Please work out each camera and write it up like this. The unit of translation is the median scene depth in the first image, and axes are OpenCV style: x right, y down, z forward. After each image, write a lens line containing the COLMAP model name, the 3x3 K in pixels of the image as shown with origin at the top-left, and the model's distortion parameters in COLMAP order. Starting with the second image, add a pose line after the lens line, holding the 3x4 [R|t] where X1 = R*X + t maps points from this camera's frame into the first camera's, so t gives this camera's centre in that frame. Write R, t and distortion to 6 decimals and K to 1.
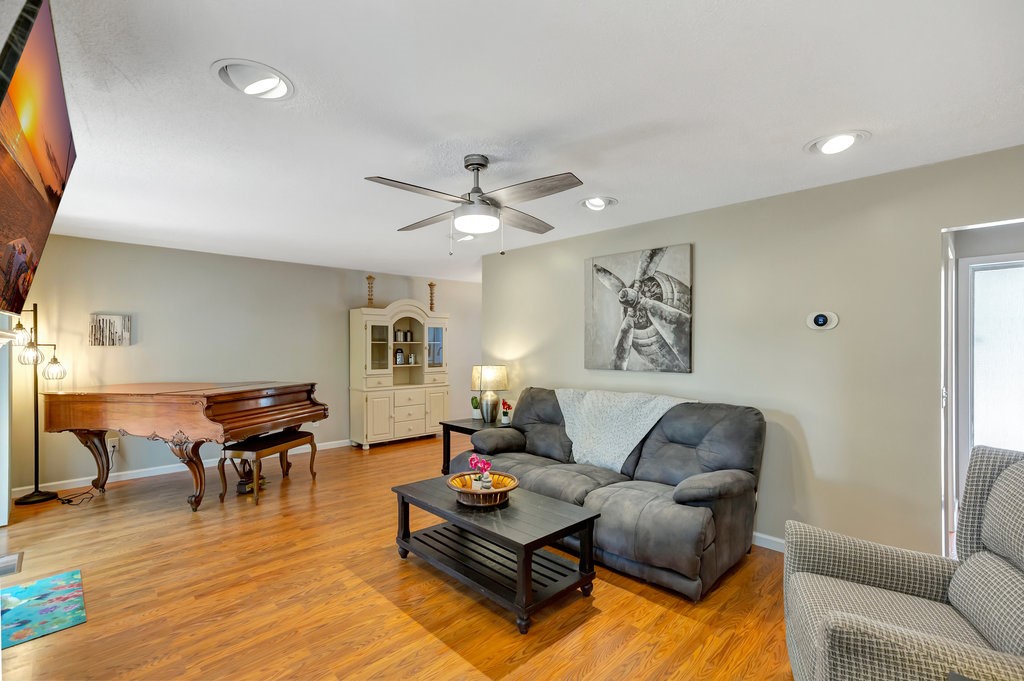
lens RADIAL K [[471.0, 0, 512.9], [0, 471.0, 339.8], [0, 0, 1]] dist [-0.033863, 0.024804]
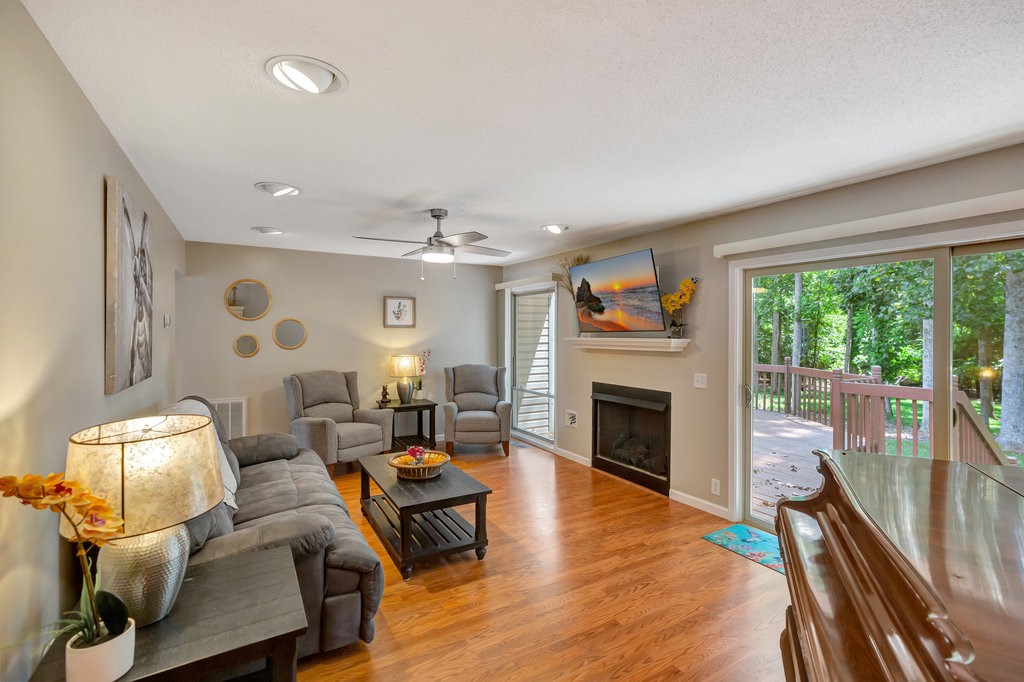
lens RADIAL K [[471.0, 0, 519.3], [0, 471.0, 334.8], [0, 0, 1]] dist [-0.033863, 0.024804]
pose [[-0.970678, -0.006462, 0.240296, -0.384790], [-0.008275, 0.999944, -0.006539, -0.003178], [-0.240241, -0.008335, -0.970678, 1.371196]]
